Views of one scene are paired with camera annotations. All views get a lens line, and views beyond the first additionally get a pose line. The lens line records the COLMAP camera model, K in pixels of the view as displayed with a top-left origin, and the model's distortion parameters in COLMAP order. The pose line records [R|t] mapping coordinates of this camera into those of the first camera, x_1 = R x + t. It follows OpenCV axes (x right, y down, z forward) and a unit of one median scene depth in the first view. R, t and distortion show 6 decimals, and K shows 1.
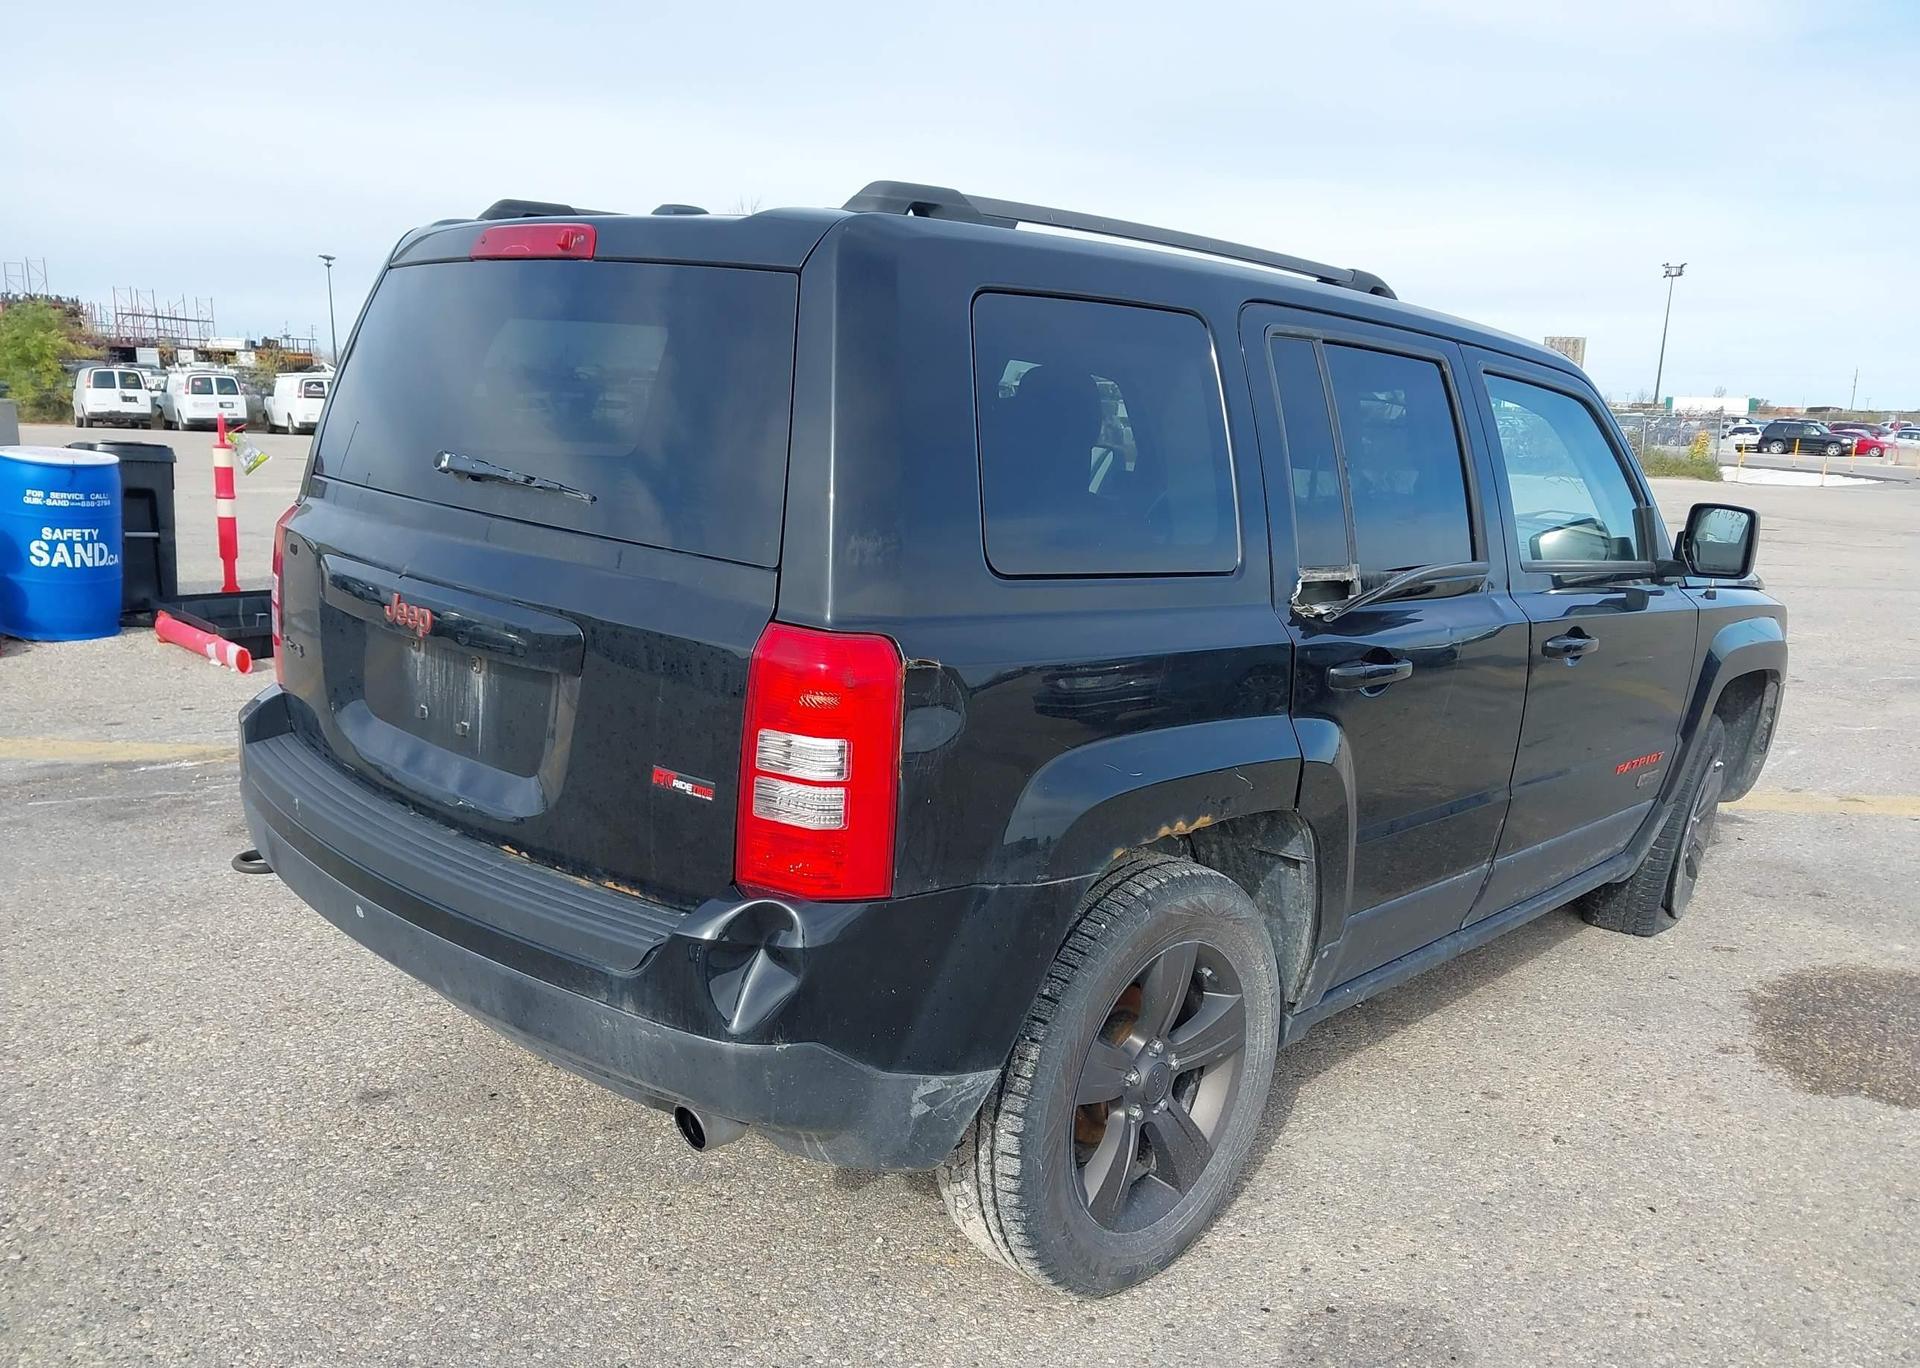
lens RADIAL K [[1558.7, 0, 960.0], [0, 1558.7, 684.0], [0, 0, 1]] dist [0.048310, -0.061827]
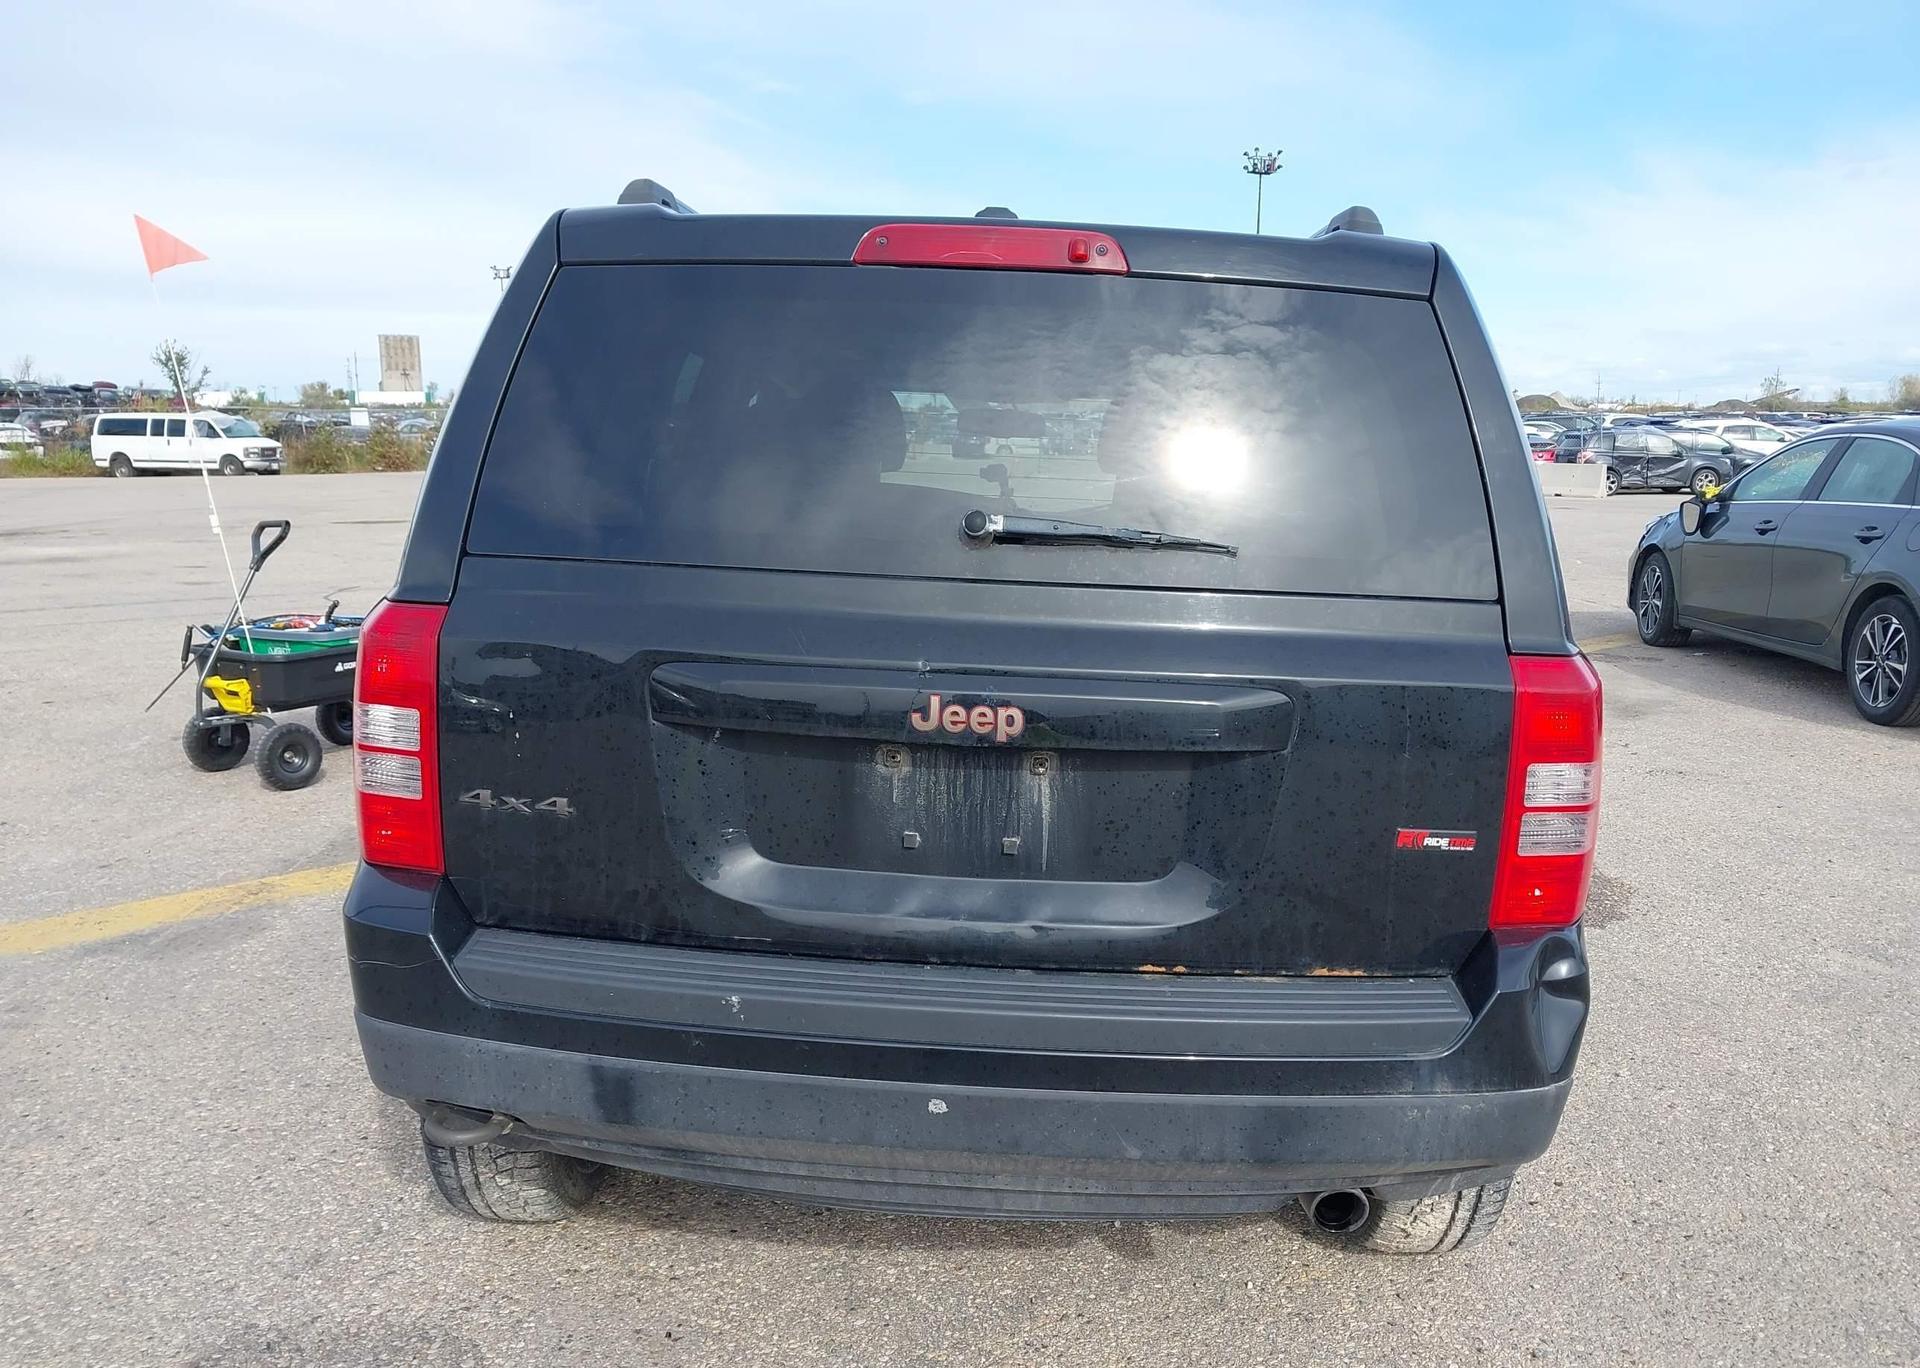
lens RADIAL K [[1558.7, 0, 960.0], [0, 1558.7, 684.0], [0, 0, 1]] dist [0.048310, -0.061827]
pose [[0.752934, -0.139666, 0.643105, -0.807727], [0.138459, 0.988966, 0.052674, -0.097081], [-0.643366, 0.049384, 0.763964, 0.374493]]
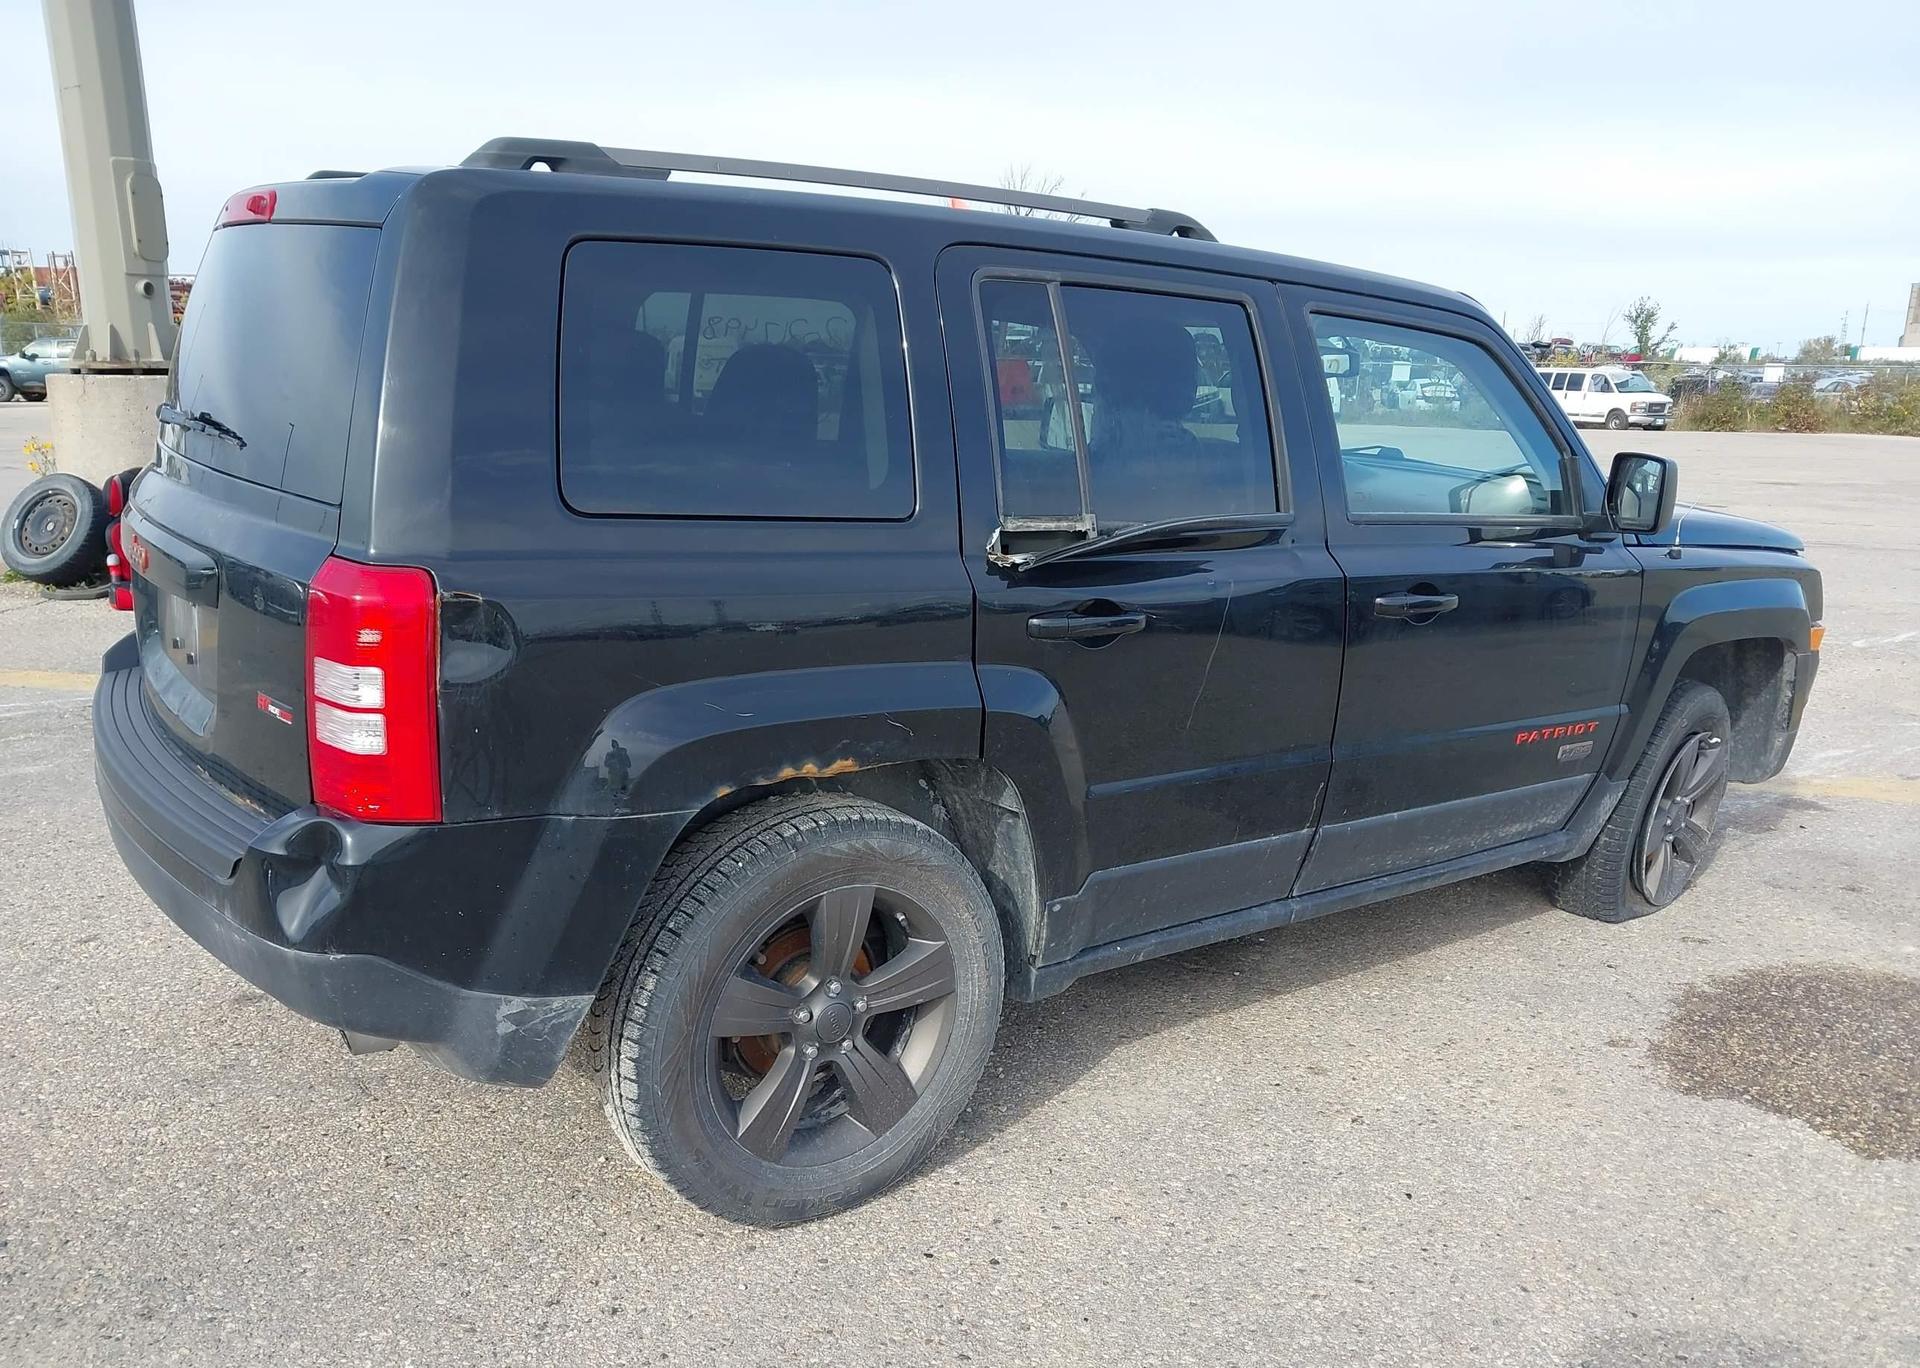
lens RADIAL K [[1558.7, 0, 960.0], [0, 1558.7, 684.0], [0, 0, 1]] dist [0.048310, -0.061827]
pose [[0.980710, 0.021896, -0.194239, 0.402491], [-0.018235, 0.999621, 0.020617, 0.013131], [0.194617, -0.016678, 0.980738, 0.029028]]
